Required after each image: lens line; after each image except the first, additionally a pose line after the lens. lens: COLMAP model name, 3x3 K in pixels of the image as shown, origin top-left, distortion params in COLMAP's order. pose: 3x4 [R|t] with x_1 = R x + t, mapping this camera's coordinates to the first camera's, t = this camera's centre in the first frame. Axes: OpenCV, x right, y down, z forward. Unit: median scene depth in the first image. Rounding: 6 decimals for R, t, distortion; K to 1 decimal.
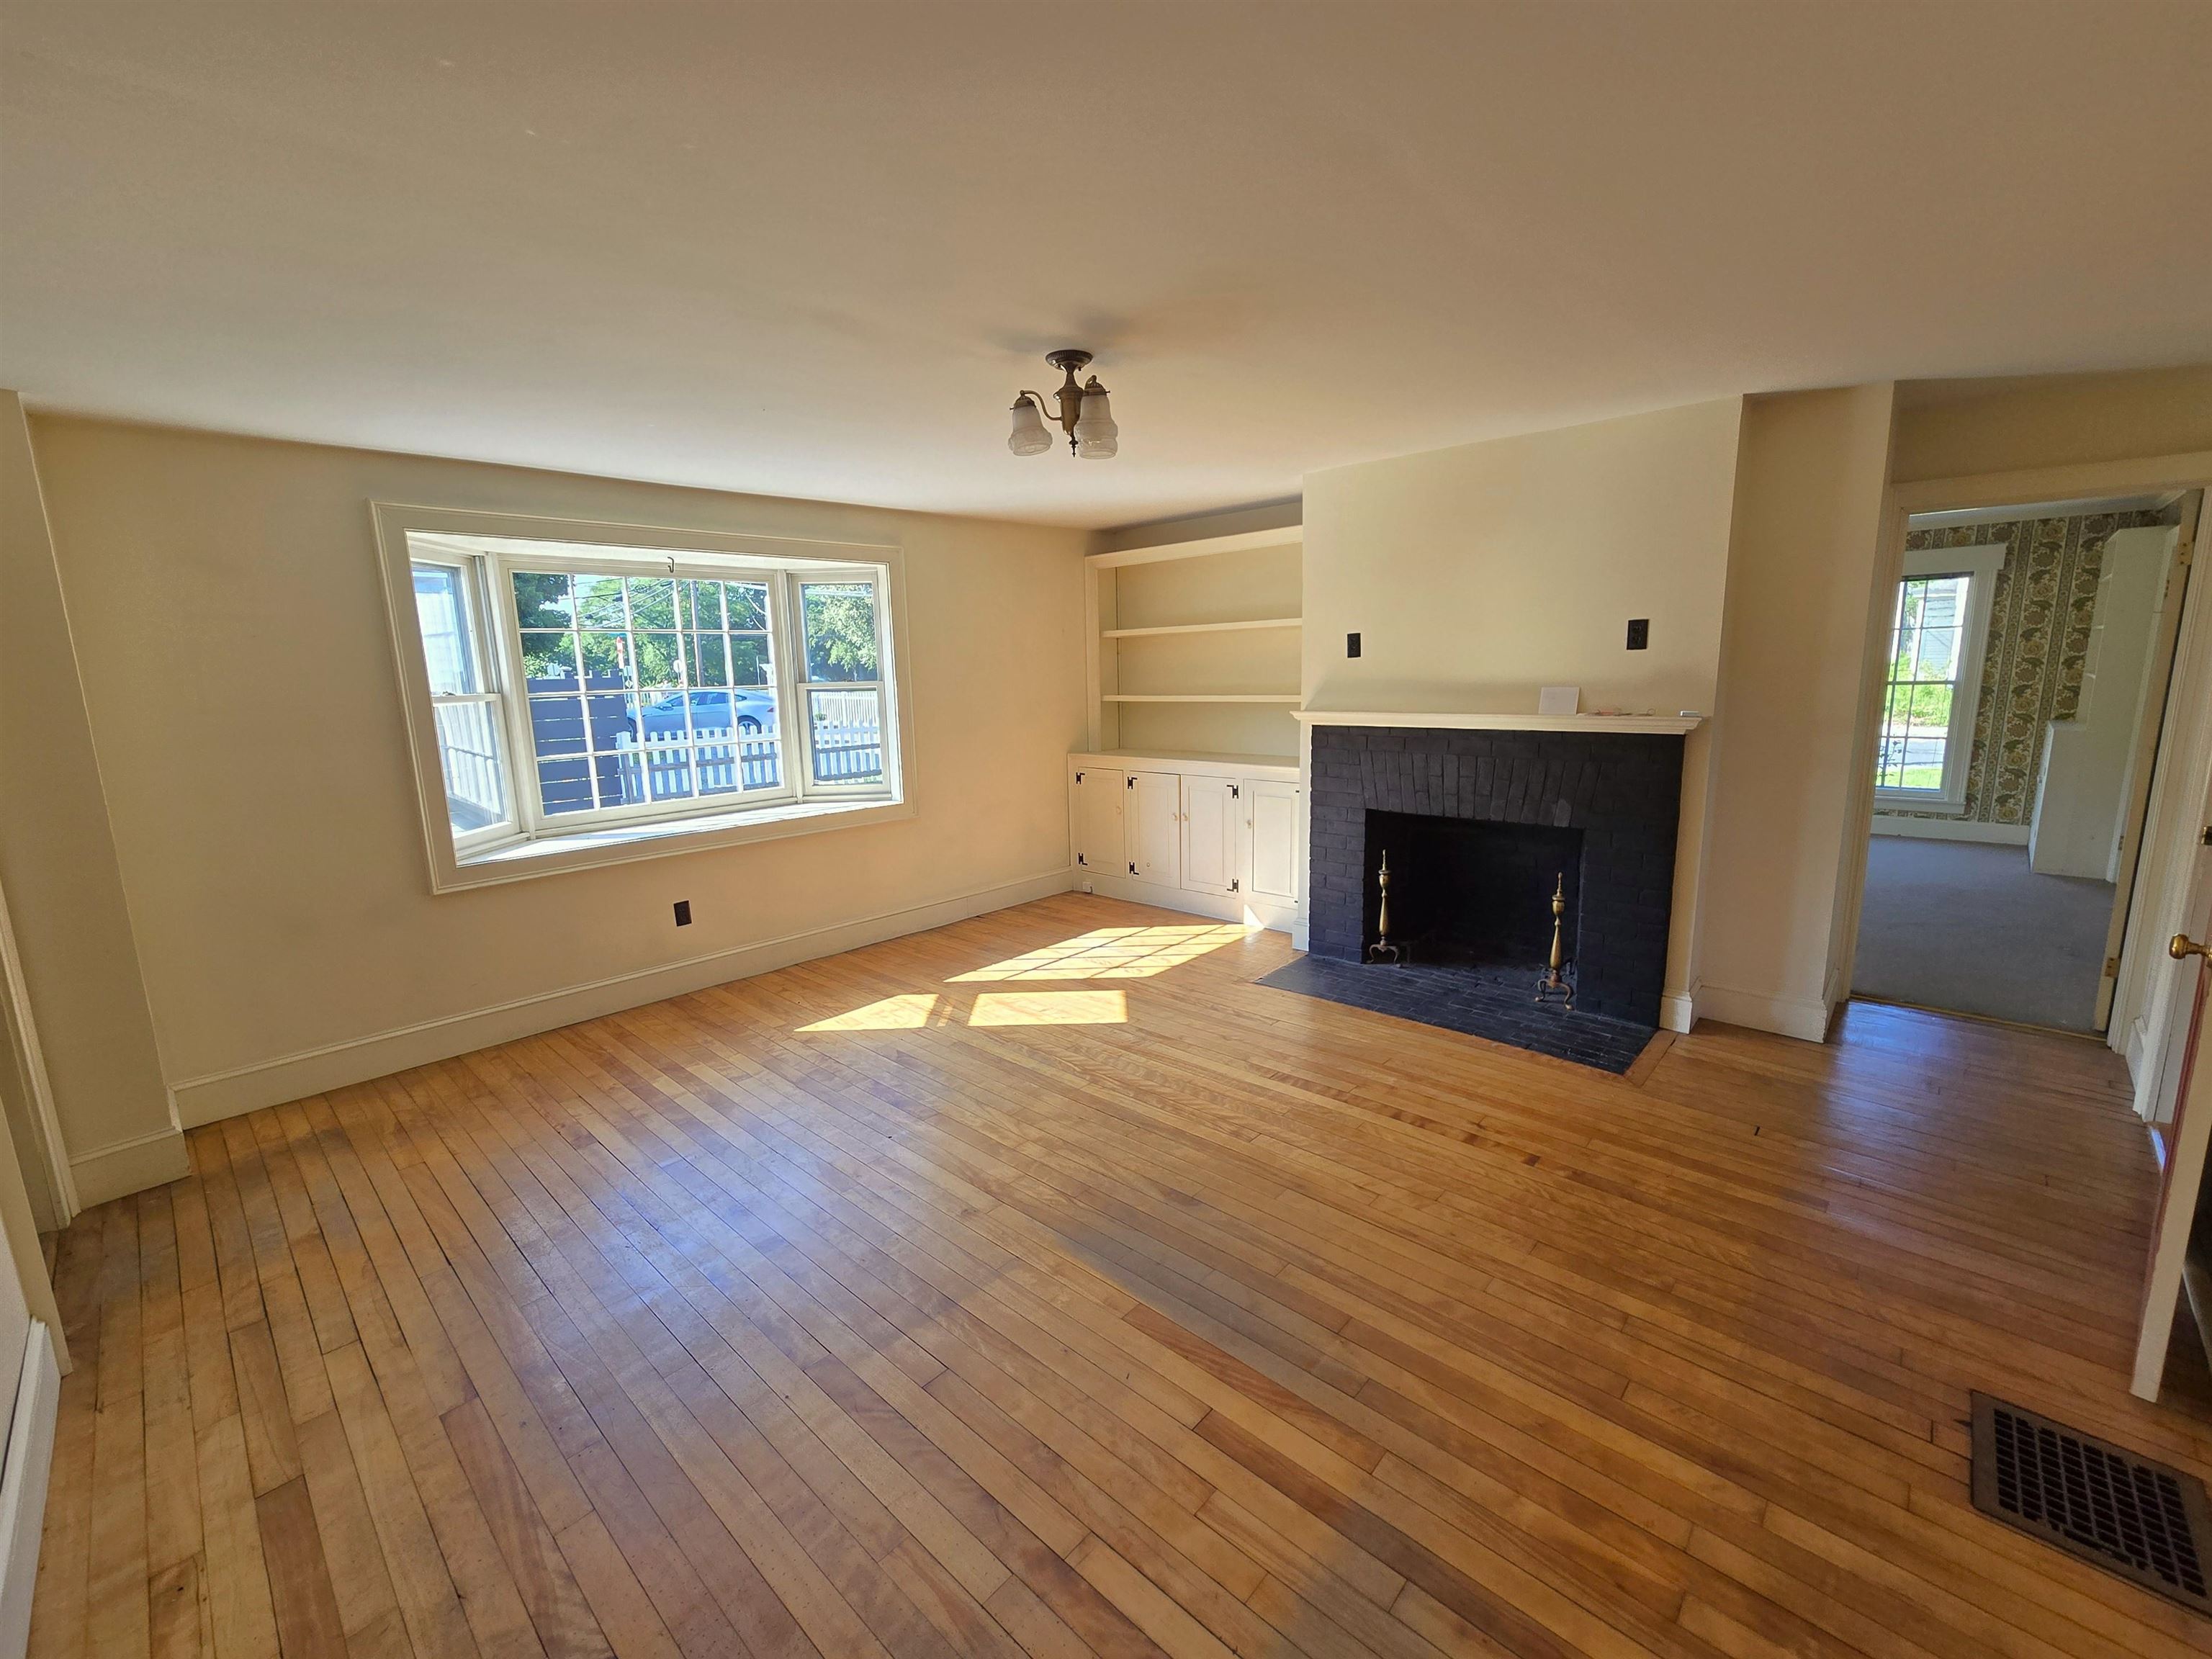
lens RADIAL K [[907.1, 0, 1111.6], [0, 907.1, 824.9], [0, 0, 1]] dist [-0.004486, 0.000632]
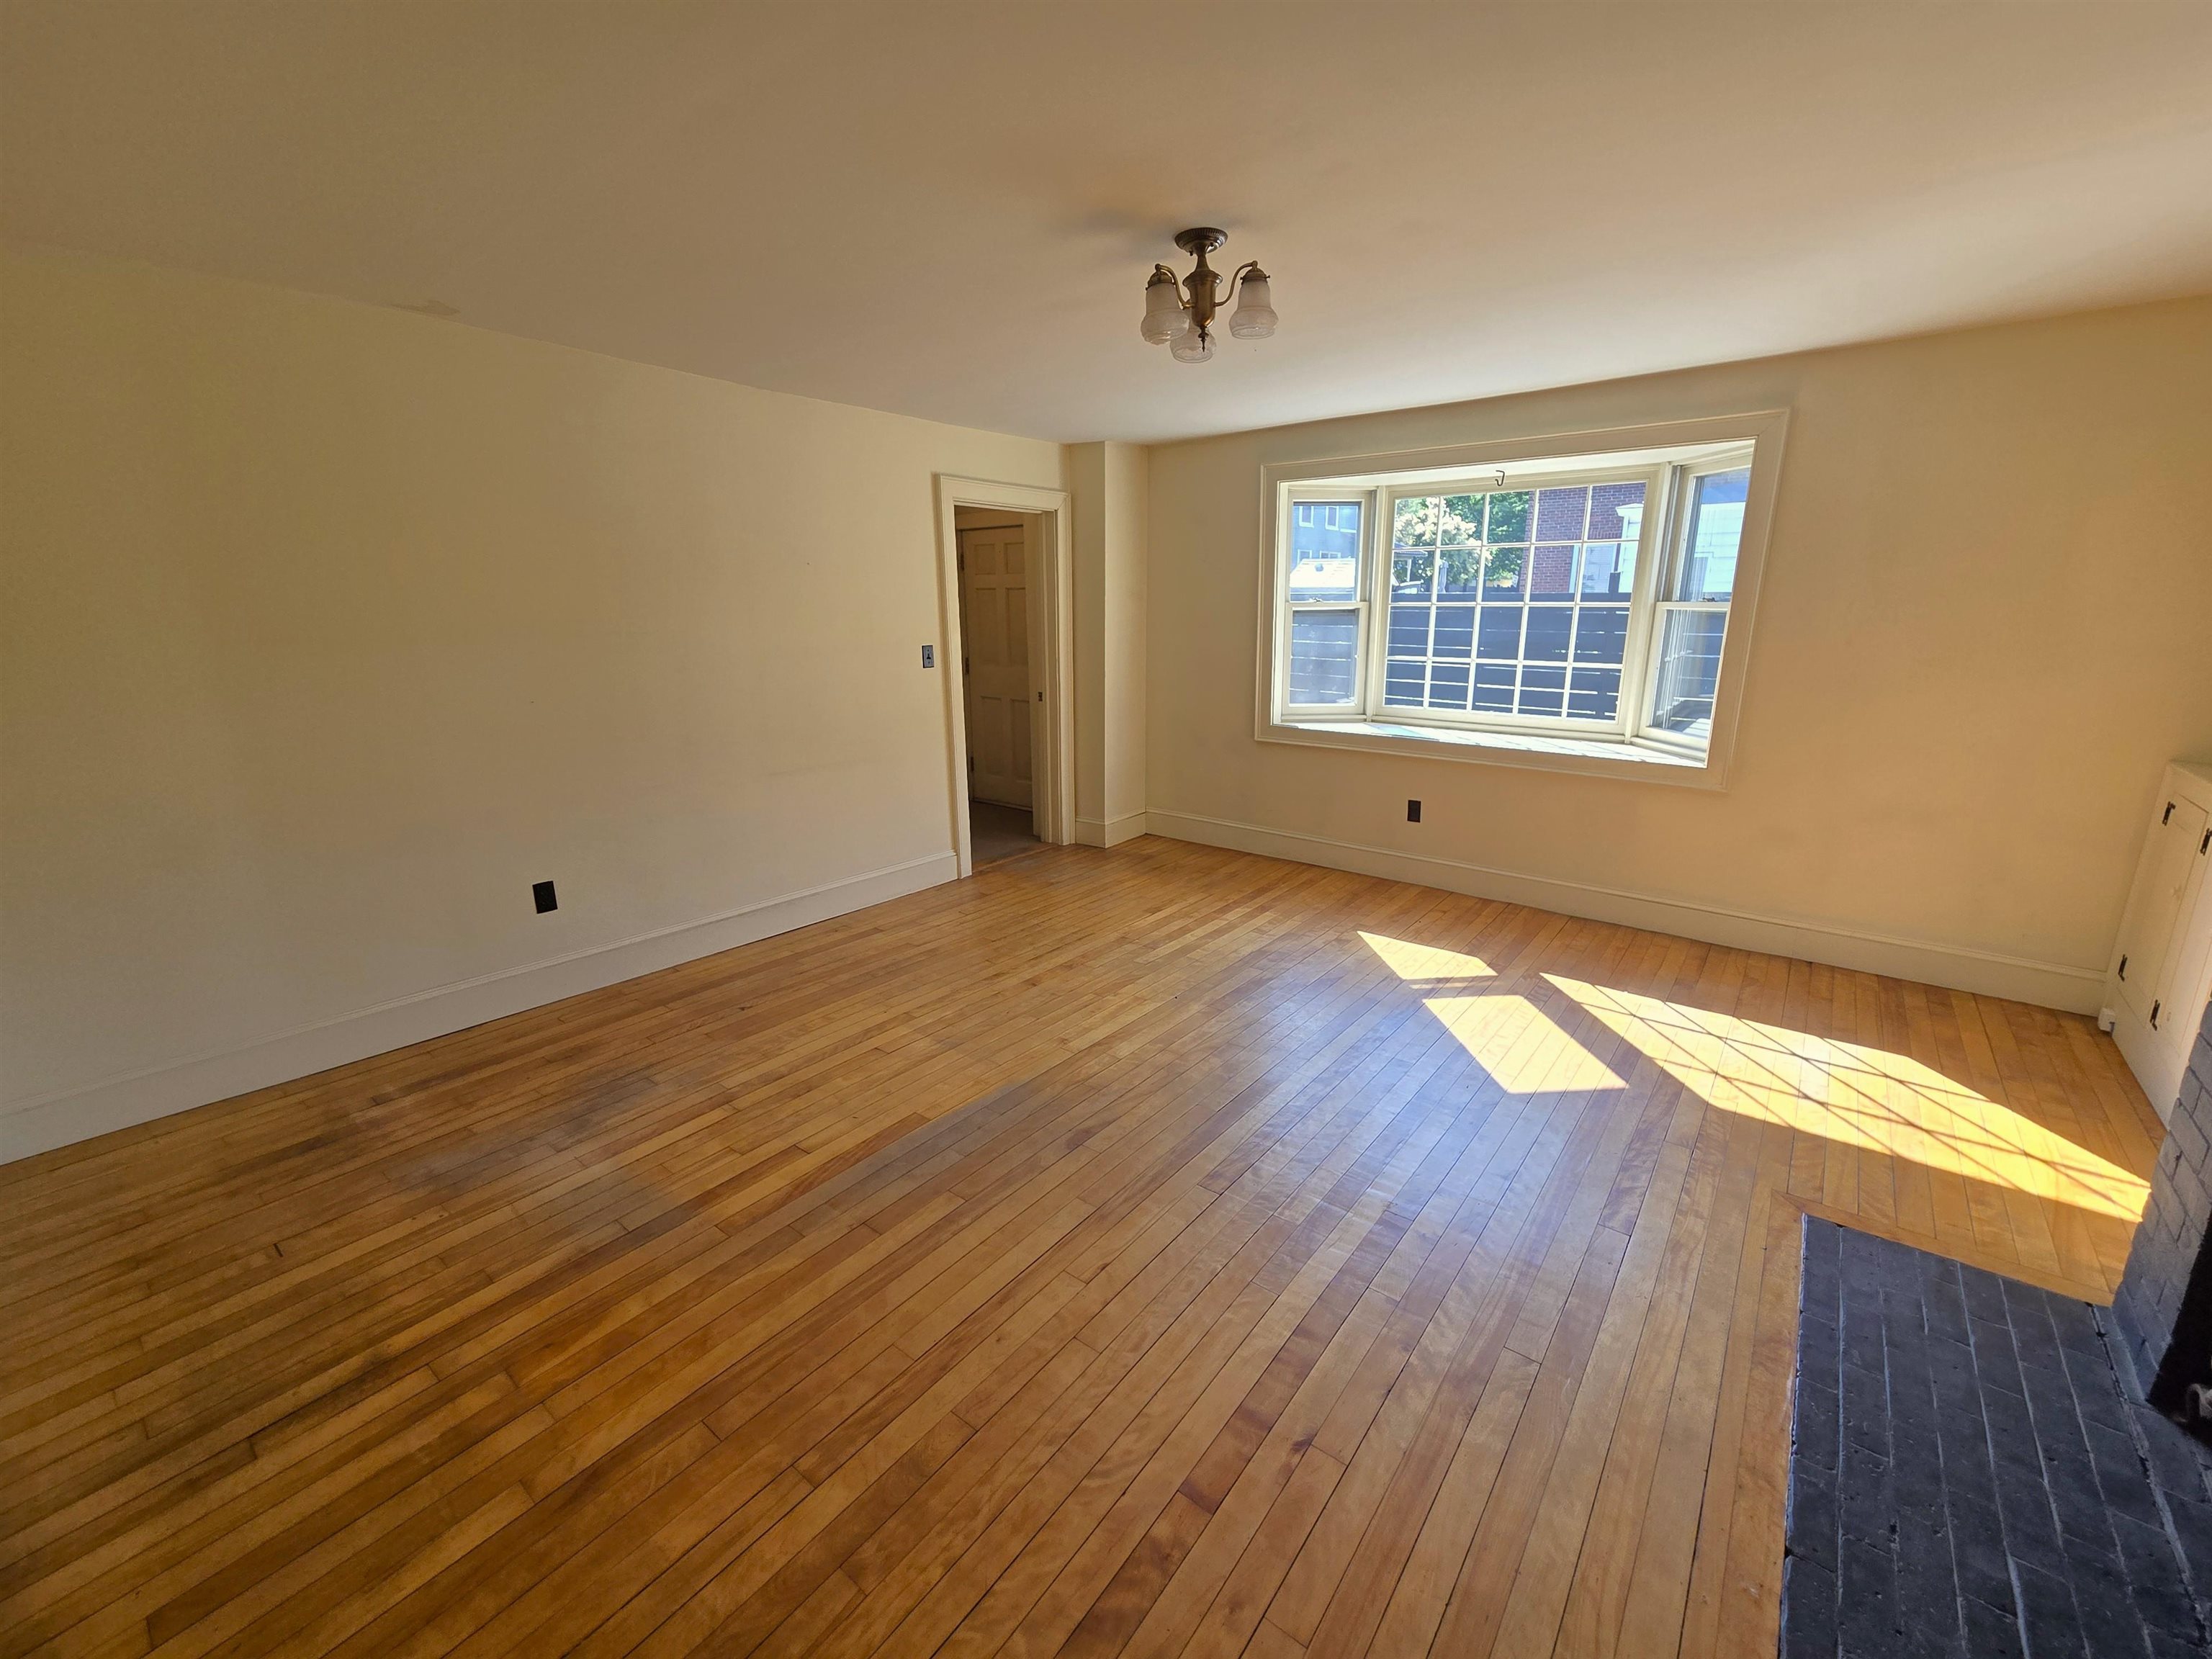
lens RADIAL K [[907.1, 0, 1111.6], [0, 907.1, 824.9], [0, 0, 1]] dist [-0.004486, 0.000632]
pose [[0.081211, 0.267676, -0.960080, 0.687679], [-0.171142, 0.952700, 0.251142, -0.123381], [0.981894, 0.143914, 0.123180, 0.633134]]
